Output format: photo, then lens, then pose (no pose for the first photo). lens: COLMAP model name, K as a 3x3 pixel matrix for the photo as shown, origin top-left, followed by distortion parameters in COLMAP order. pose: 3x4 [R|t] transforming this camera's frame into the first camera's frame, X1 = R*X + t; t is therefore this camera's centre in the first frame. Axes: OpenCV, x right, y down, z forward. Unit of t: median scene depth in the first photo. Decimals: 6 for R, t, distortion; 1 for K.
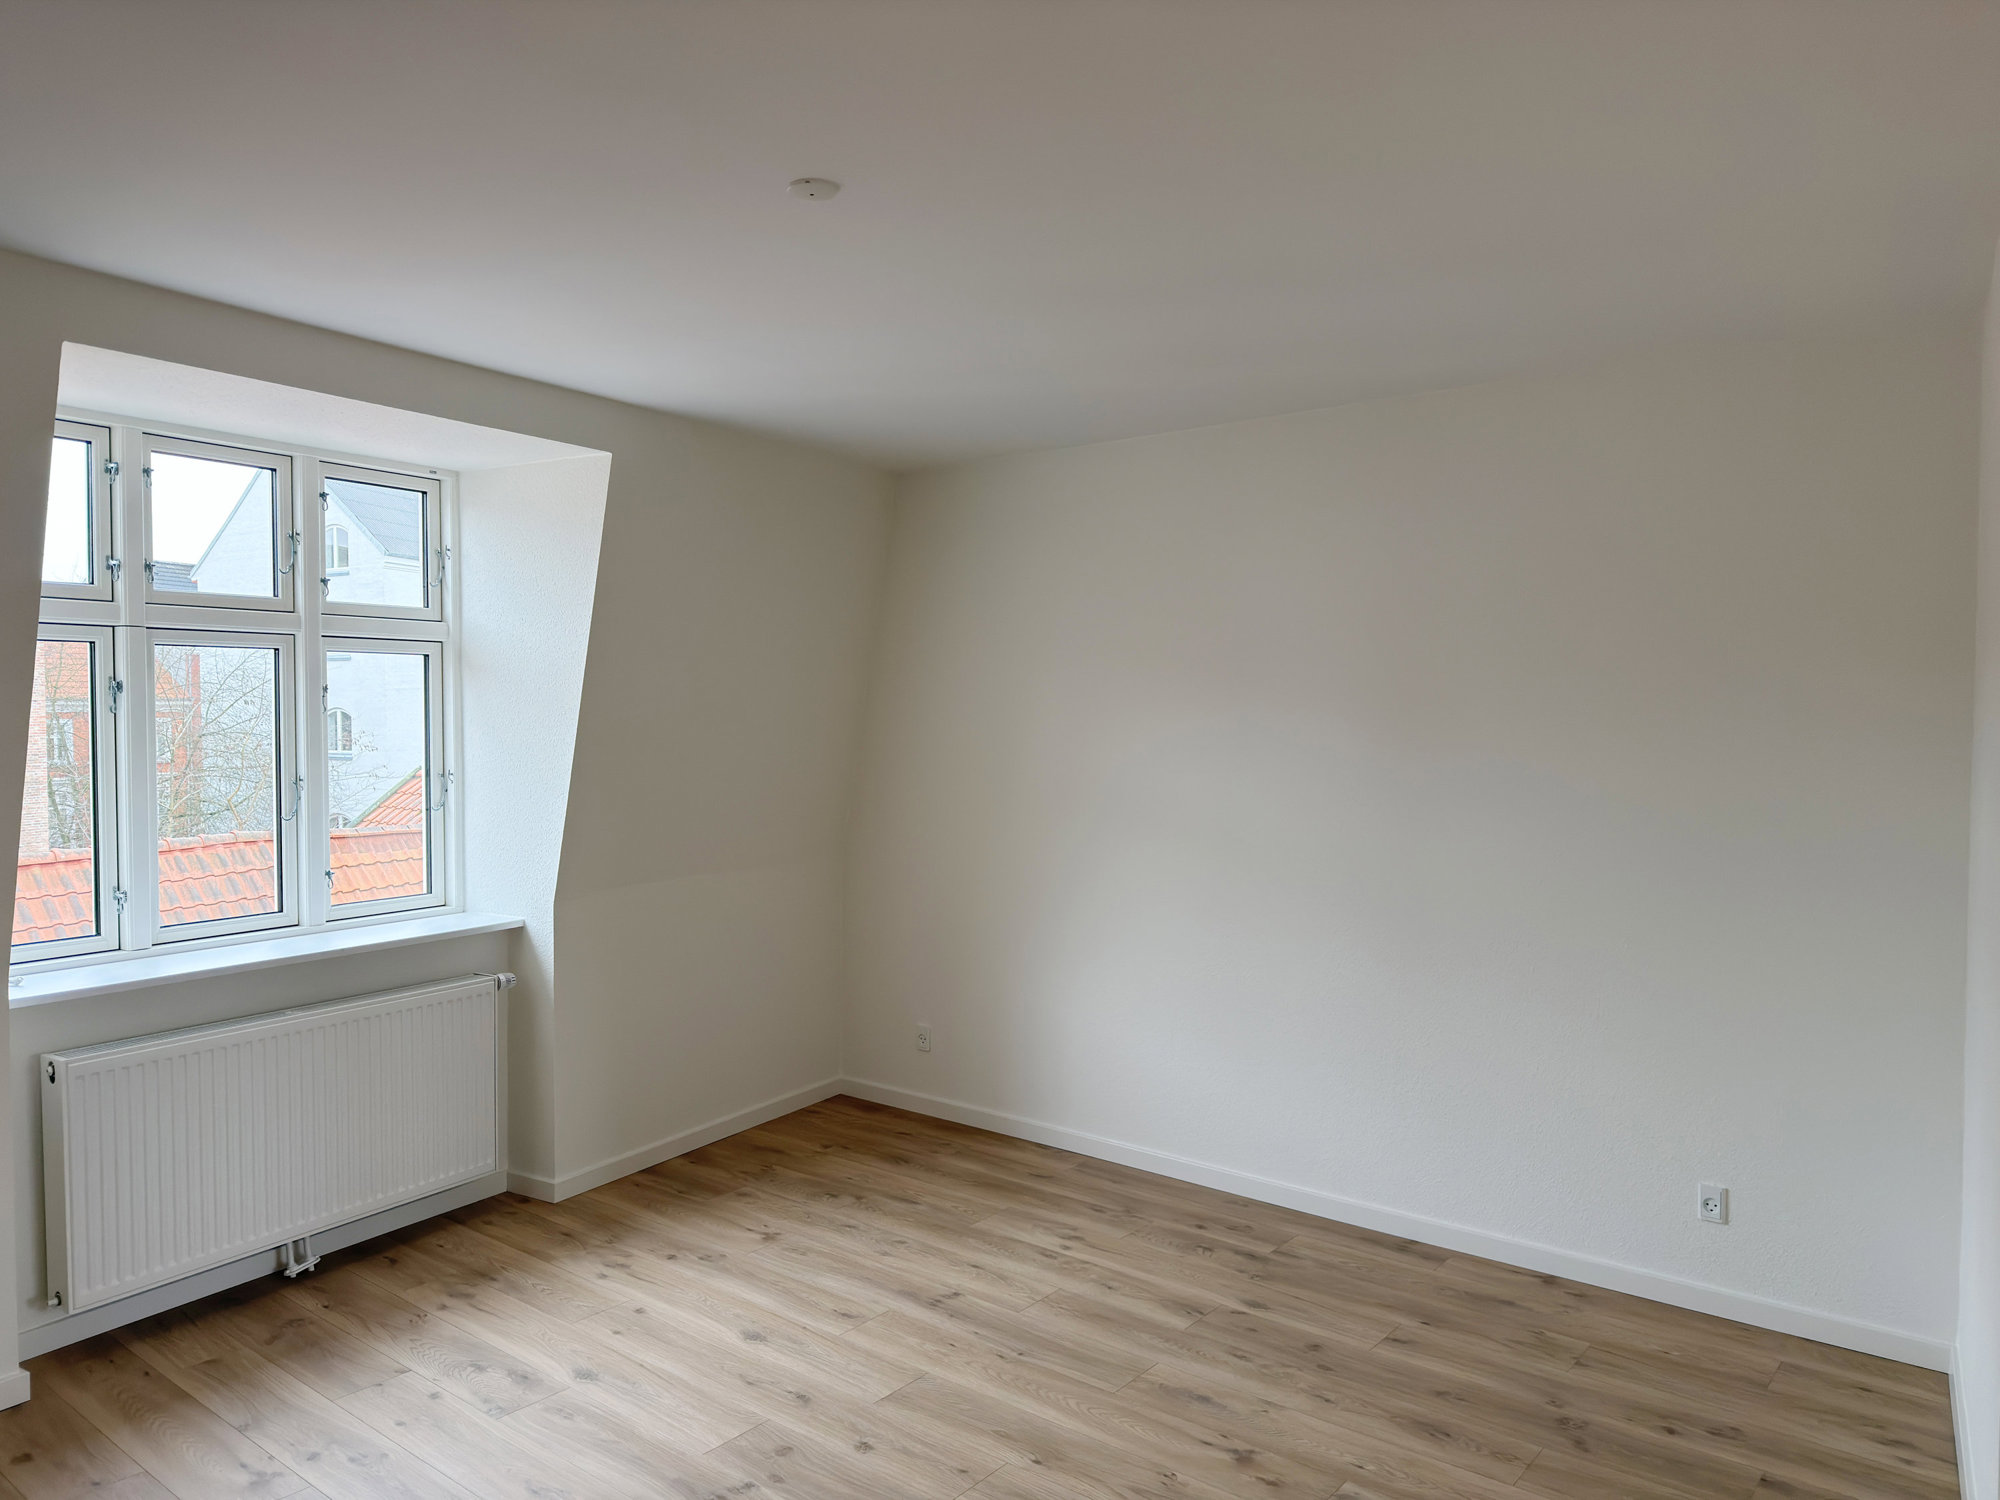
lens RADIAL K [[1405.5, 0, 1003.1], [0, 1405.5, 751.1], [0, 0, 1]] dist [0.011614, -0.004066]
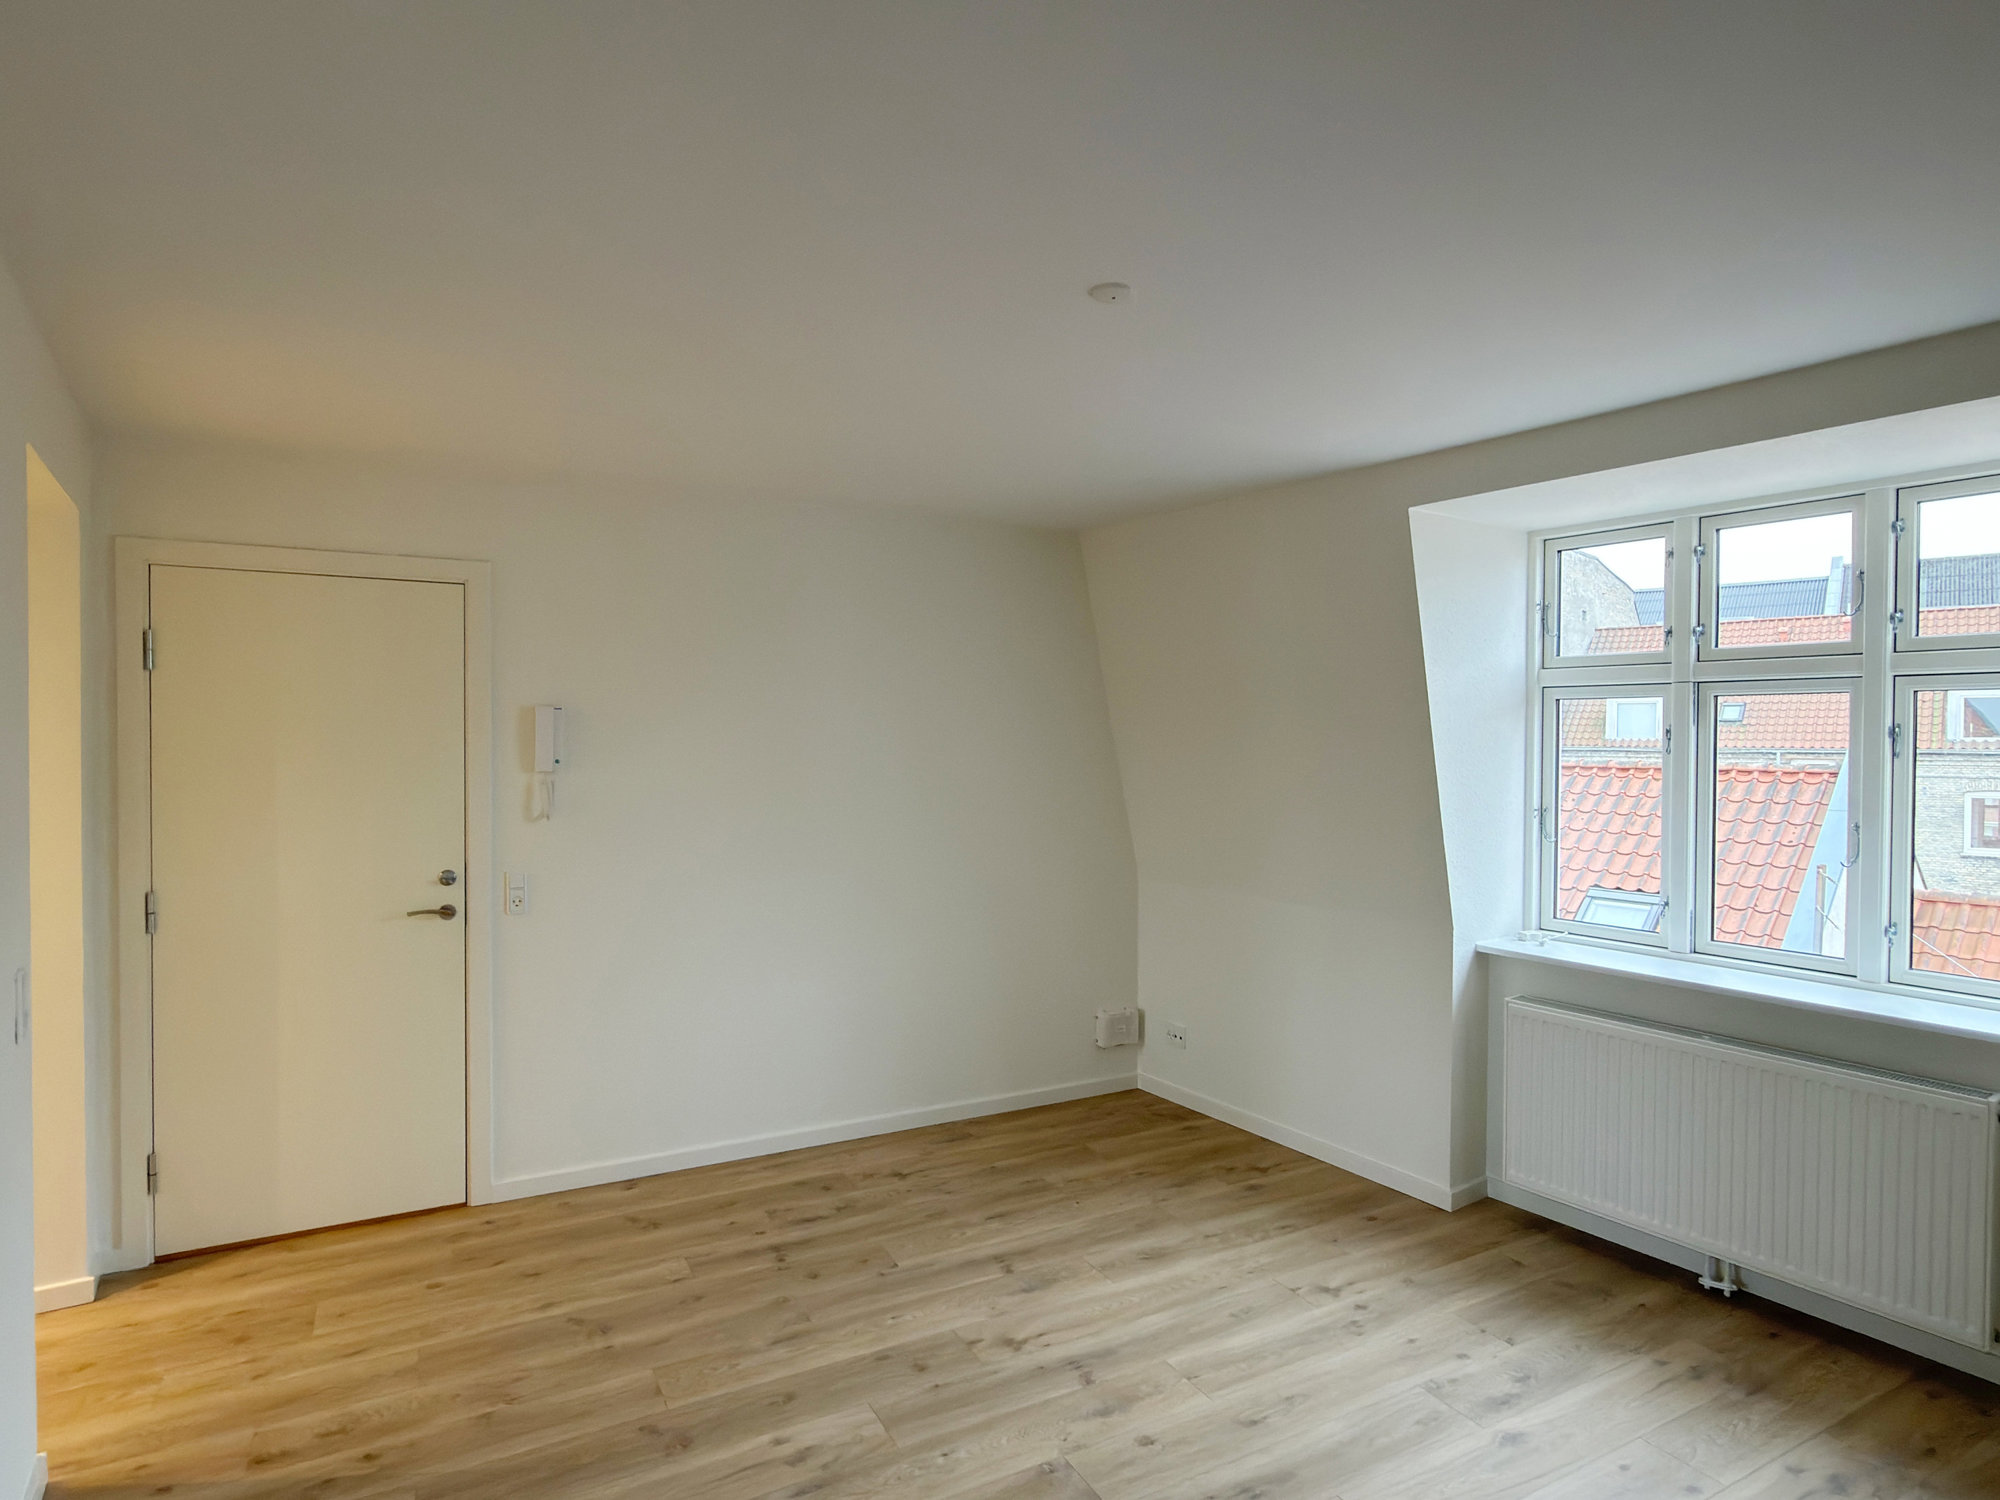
lens RADIAL K [[1083.0, 0, 1005.6], [0, 1083.0, 753.7], [0, 0, 1]] dist [0.002628, -0.001640]
pose [[-0.384286, 0.007878, -0.923181, 0.467724], [-0.037842, 0.998989, 0.024277, -0.028655], [0.922438, 0.044264, -0.383599, 0.848334]]
